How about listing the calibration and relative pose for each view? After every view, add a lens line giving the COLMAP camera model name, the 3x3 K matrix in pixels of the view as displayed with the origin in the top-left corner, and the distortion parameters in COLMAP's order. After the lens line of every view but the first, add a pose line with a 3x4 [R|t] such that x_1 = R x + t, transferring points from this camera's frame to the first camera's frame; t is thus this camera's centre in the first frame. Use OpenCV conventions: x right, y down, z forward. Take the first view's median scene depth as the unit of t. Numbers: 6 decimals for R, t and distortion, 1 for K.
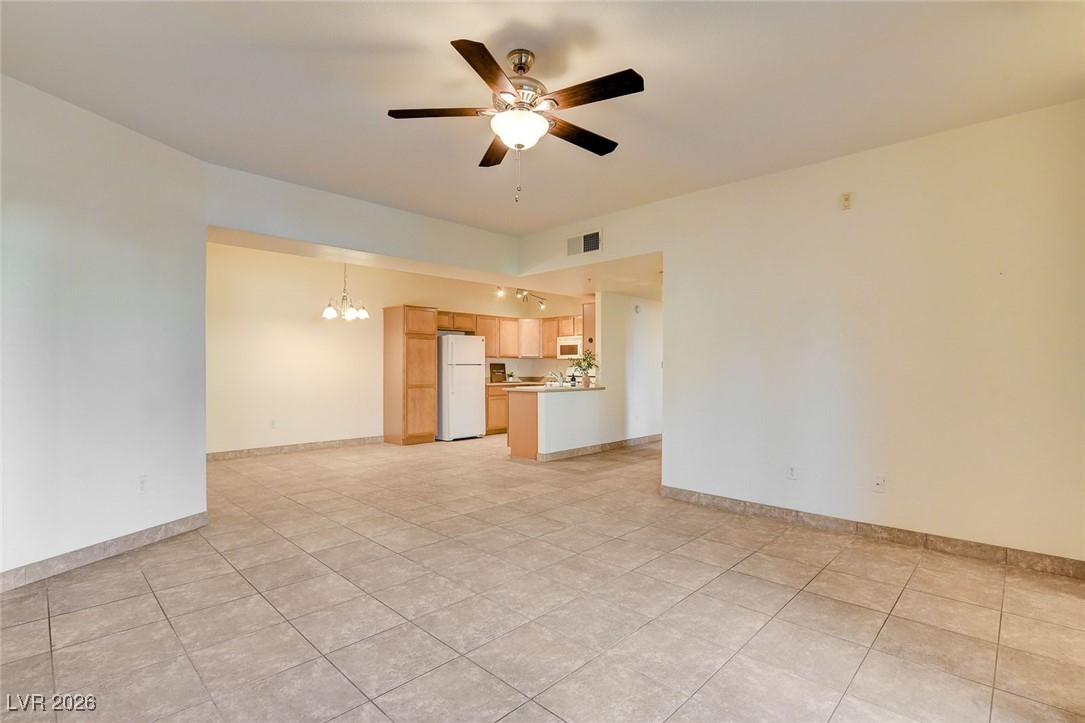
lens RADIAL K [[509.8, 0, 542.5], [0, 509.8, 361.5], [0, 0, 1]] dist [-0.022229, 0.000153]
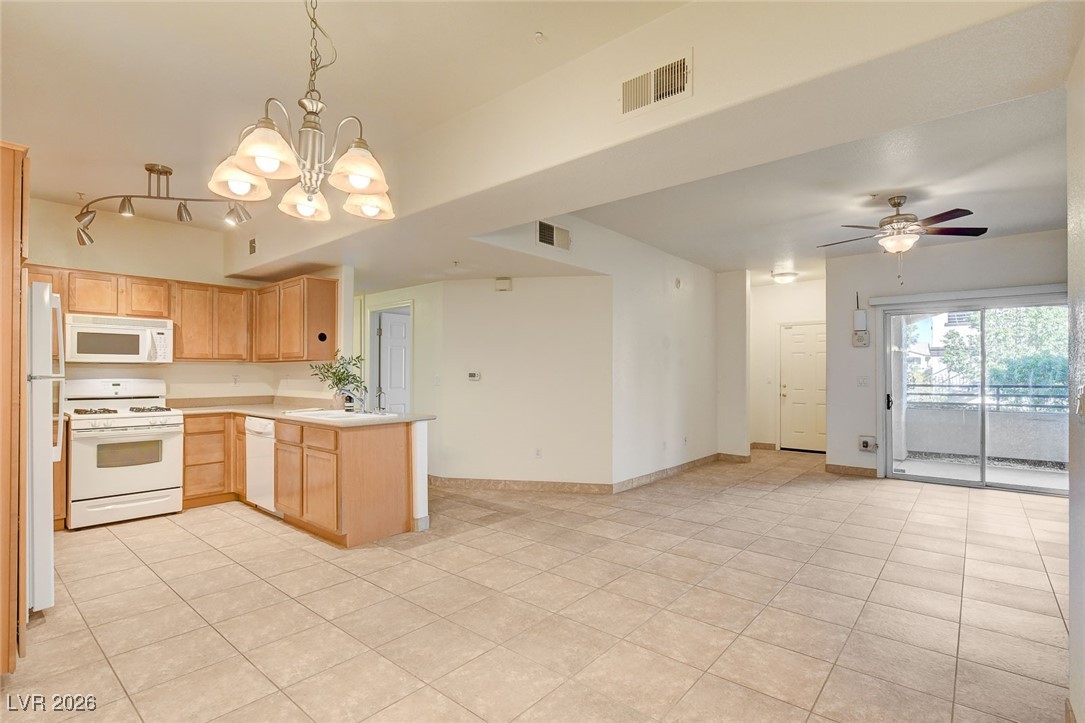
lens RADIAL K [[518.0, 0, 539.1], [0, 518.0, 369.1], [0, 0, 1]] dist [-0.009594, -0.000683]
pose [[-0.065150, 0.007930, 0.997844, -0.527952], [-0.012710, 0.999881, -0.008776, 0.000153], [-0.997795, -0.013254, -0.065042, 0.725096]]
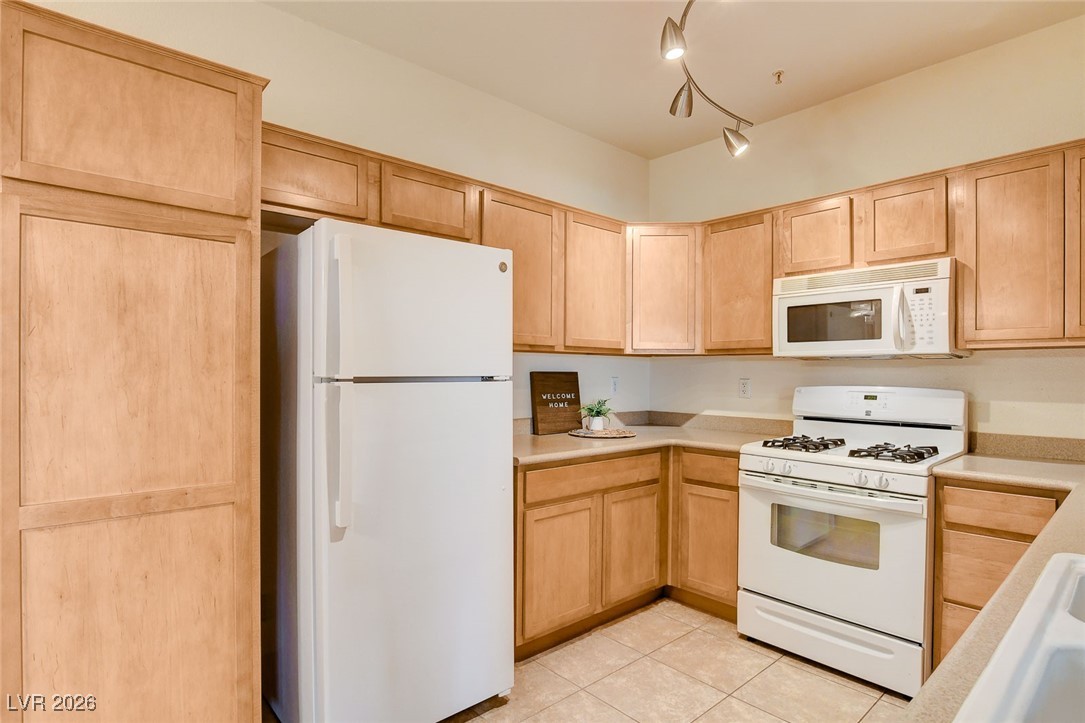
lens RADIAL K [[557.9, 0, 539.6], [0, 557.9, 374.7], [0, 0, 1]] dist [-0.023296, 0.000323]
pose [[0.997498, 0.005999, -0.070436, -0.089969], [-0.005006, 0.999886, 0.014272, 0.001157], [0.070514, -0.013884, 0.997414, 0.814406]]
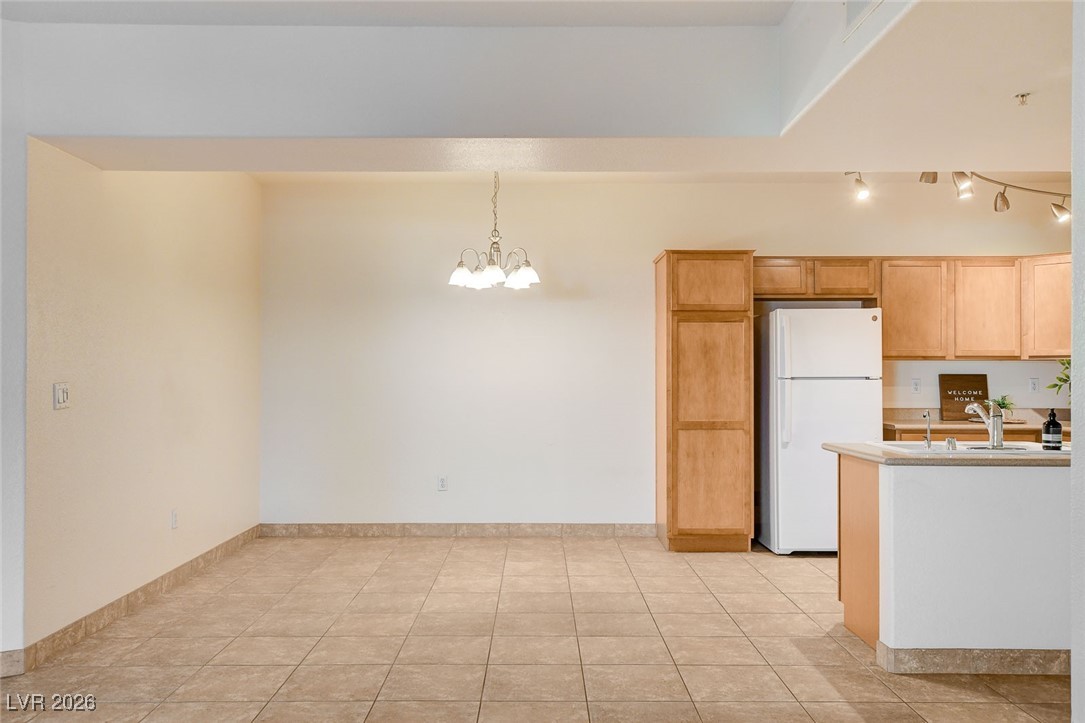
lens RADIAL K [[857.5, 0, 542.5], [0, 857.5, 361.5], [0, 0, 1]] dist [0.015975, 0.007887]
pose [[0.703226, -0.010024, -0.710896, 0.198200], [0.006953, 0.999950, -0.007222, -0.004224], [0.710932, 0.000136, 0.703260, 0.349735]]
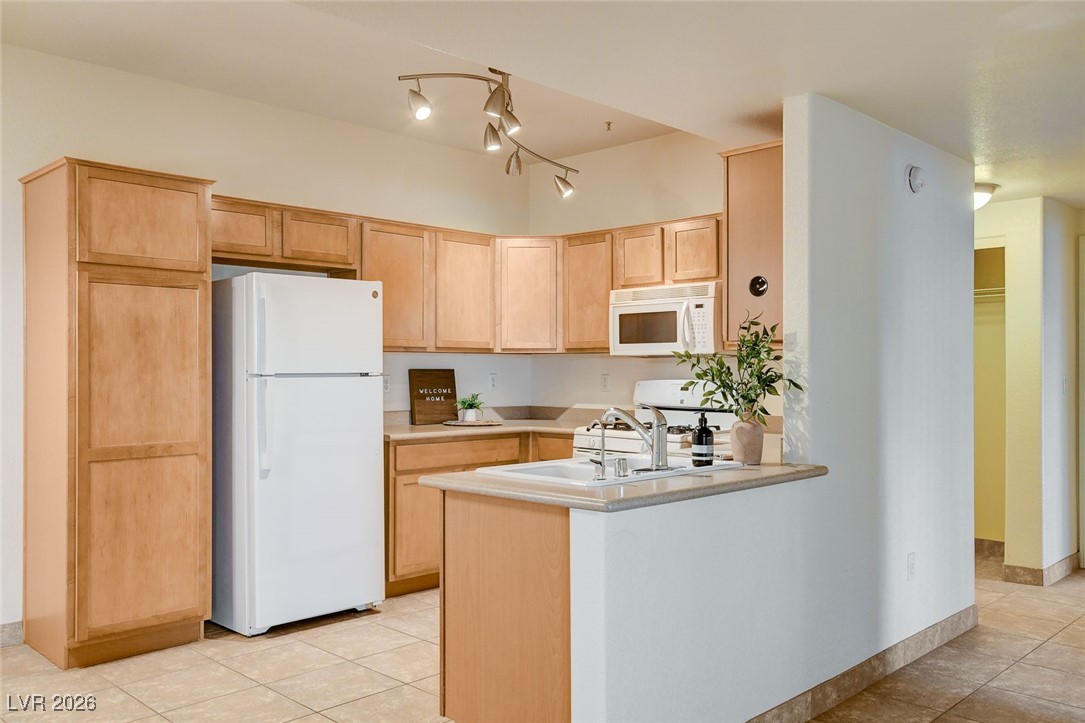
lens RADIAL K [[888.4, 0, 537.3], [0, 888.4, 366.3], [0, 0, 1]] dist [0.011224, 0.010476]
pose [[0.999981, -0.000070, -0.006206, -0.017369], [0.000115, 0.999974, 0.007233, -0.002738], [0.006205, -0.007233, 0.999955, 0.499443]]
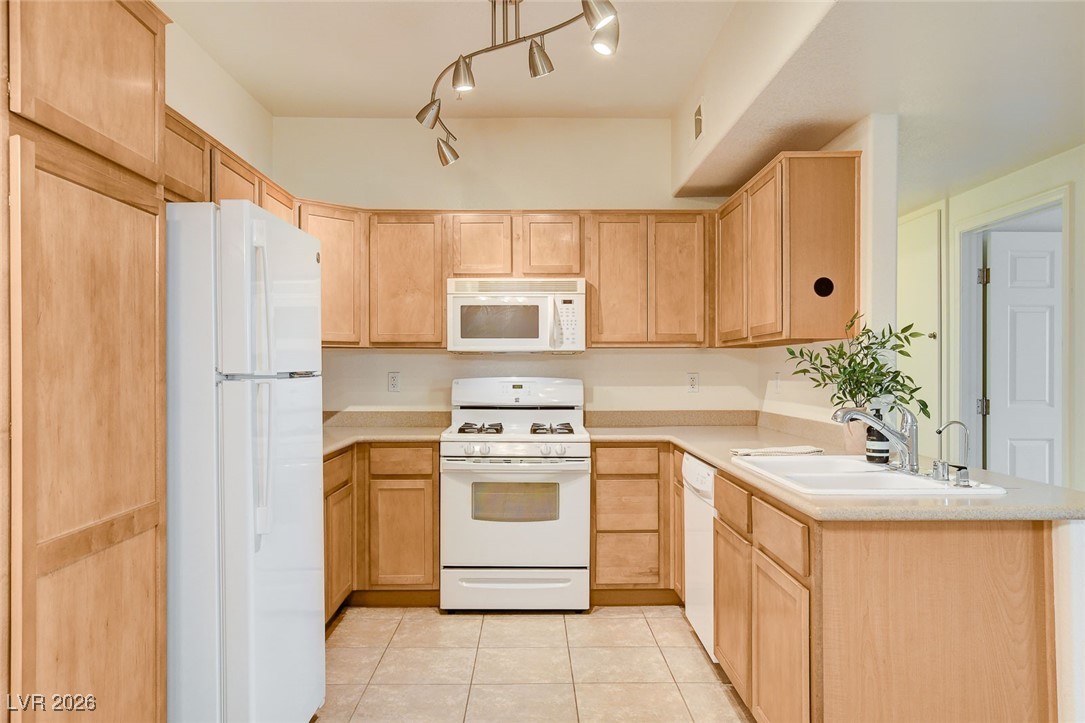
lens RADIAL K [[781.0, 0, 540.2], [0, 781.0, 368.8], [0, 0, 1]] dist [-0.000375, 0.005906]
pose [[0.705055, -0.001995, 0.709150, -0.301140], [-0.007471, 0.999920, 0.010240, 0.000213], [-0.709114, -0.012518, 0.704983, 0.756925]]
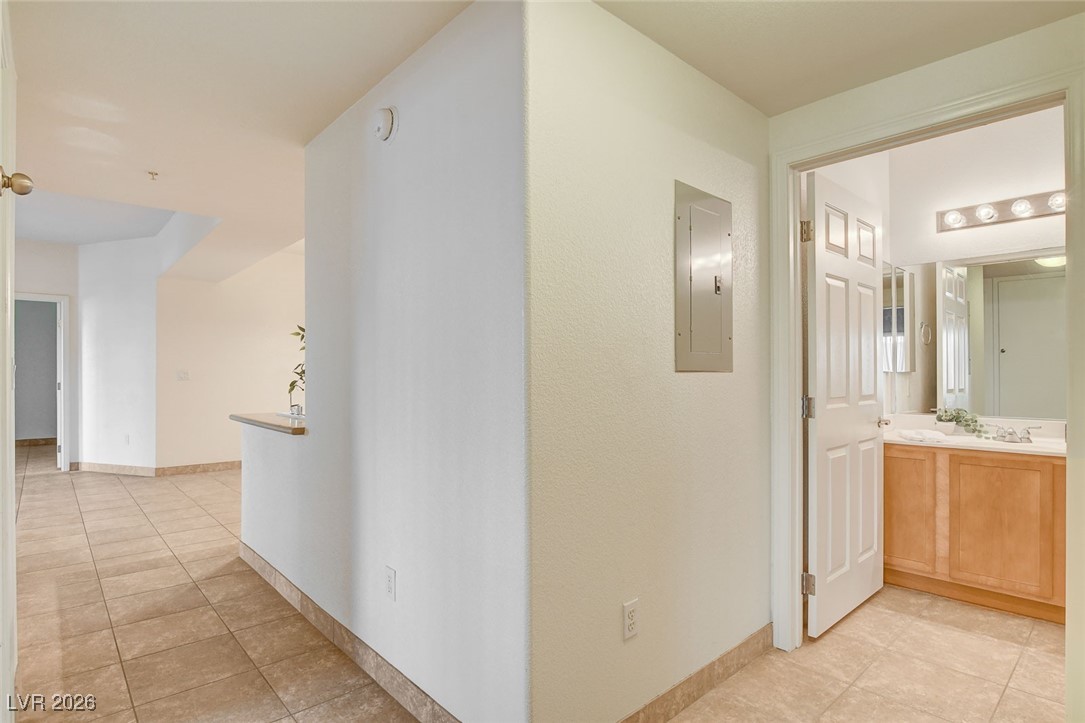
lens RADIAL K [[557.9, 0, 539.6], [0, 557.9, 374.7], [0, 0, 1]] dist [-0.023296, 0.000323]
pose [[-0.060151, 0.003402, -0.998183, 0.430854], [0.014986, 0.999885, 0.002505, 0.015123], [0.998077, -0.014808, -0.060195, 1.068249]]
